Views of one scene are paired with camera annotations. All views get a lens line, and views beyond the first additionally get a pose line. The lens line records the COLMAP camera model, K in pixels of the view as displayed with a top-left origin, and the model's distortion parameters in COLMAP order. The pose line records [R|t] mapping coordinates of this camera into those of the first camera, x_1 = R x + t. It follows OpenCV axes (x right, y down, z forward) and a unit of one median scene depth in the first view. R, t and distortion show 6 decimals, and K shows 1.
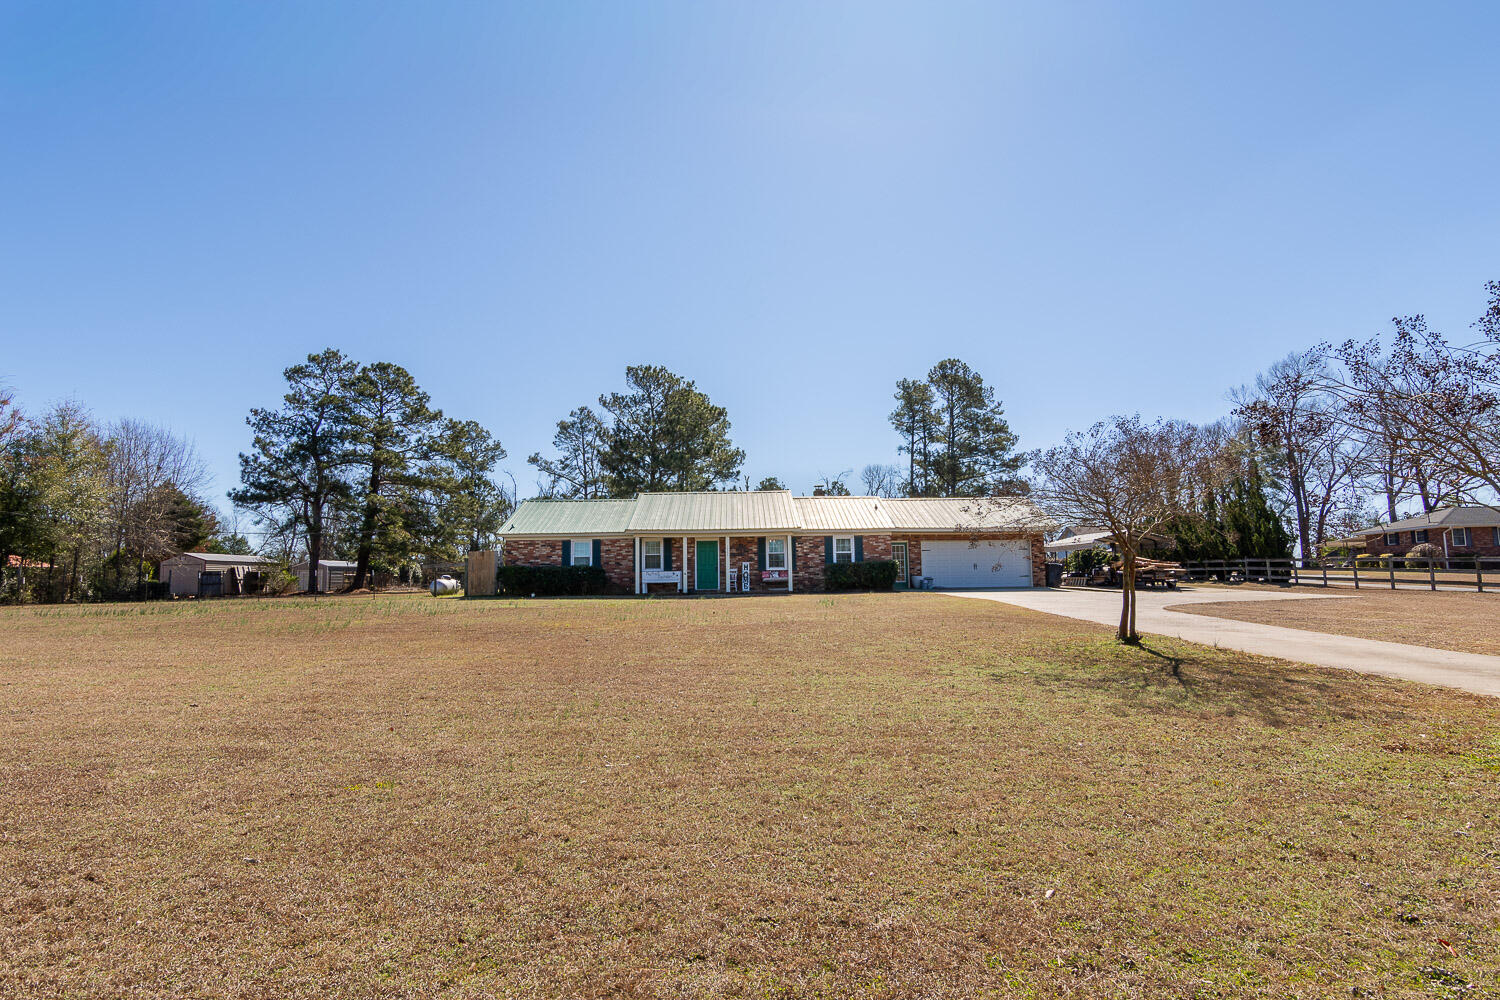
lens RADIAL K [[776.9, 0, 764.2], [0, 776.9, 492.0], [0, 0, 1]] dist [-0.014841, -0.000301]
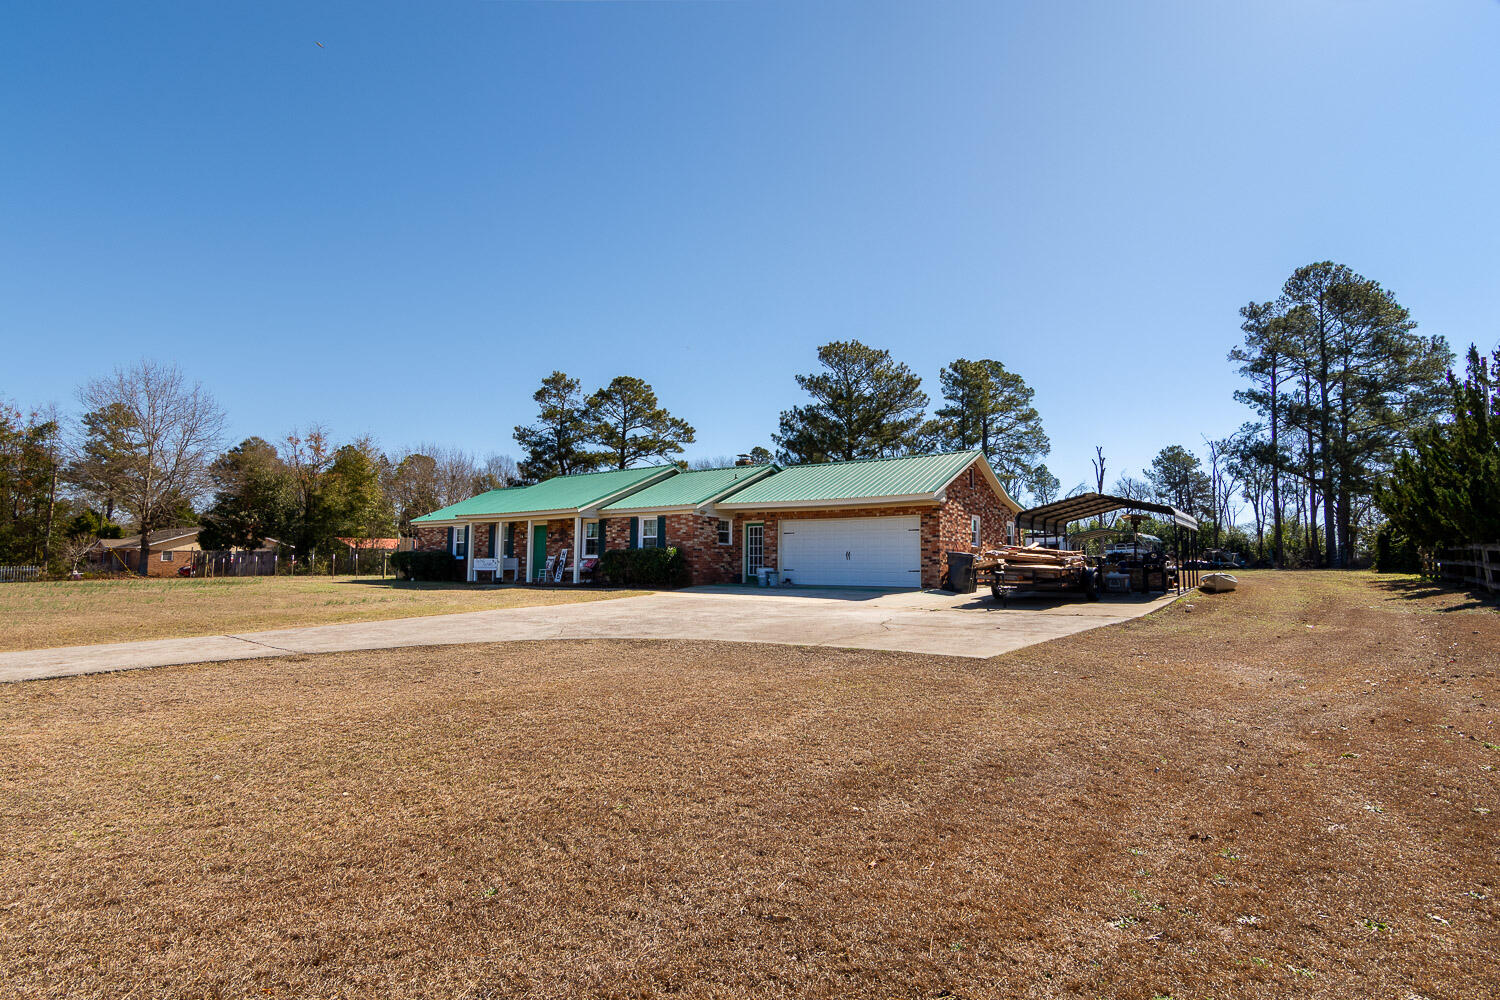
lens RADIAL K [[698.7, 0, 750.5], [0, 698.7, 505.4], [0, 0, 1]] dist [-0.000430, 0.000070]
pose [[0.810100, -0.031778, -0.585431, 0.326512], [0.056314, 0.998131, 0.023745, 0.018249], [0.583582, -0.052203, 0.810375, 0.257995]]
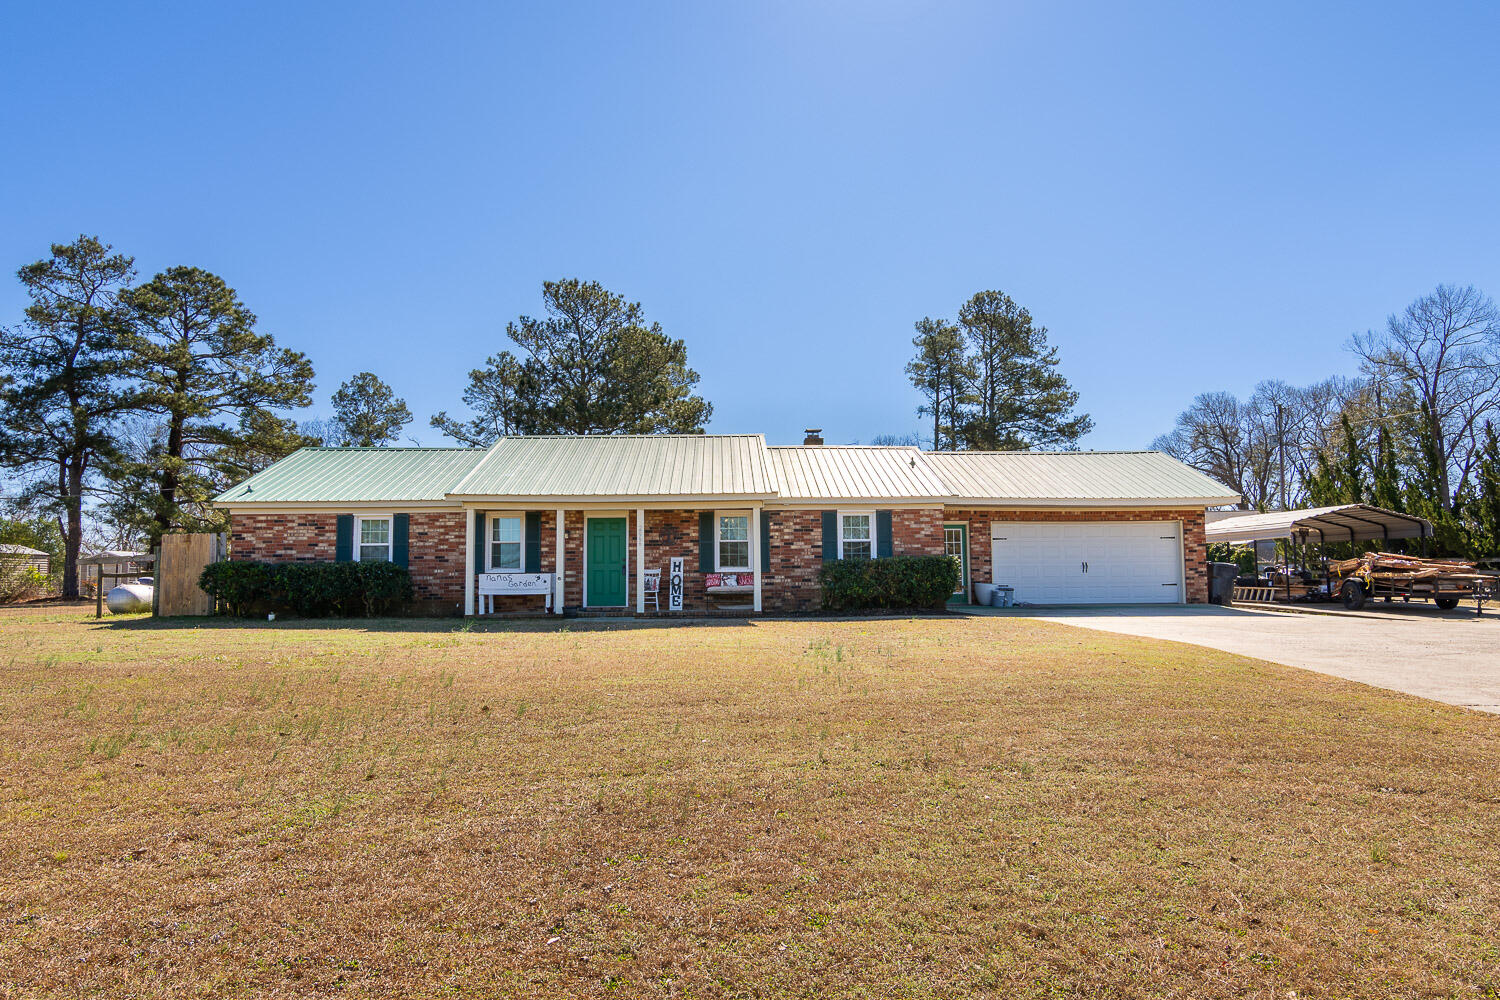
lens RADIAL K [[912.7, 0, 758.5], [0, 912.7, 507.2], [0, 0, 1]] dist [-0.004323, -0.004879]
pose [[0.999921, 0.007099, 0.010356, 0.014193], [-0.007457, 0.999361, 0.034959, 0.017370], [-0.010101, -0.035033, 0.999335, 0.193312]]
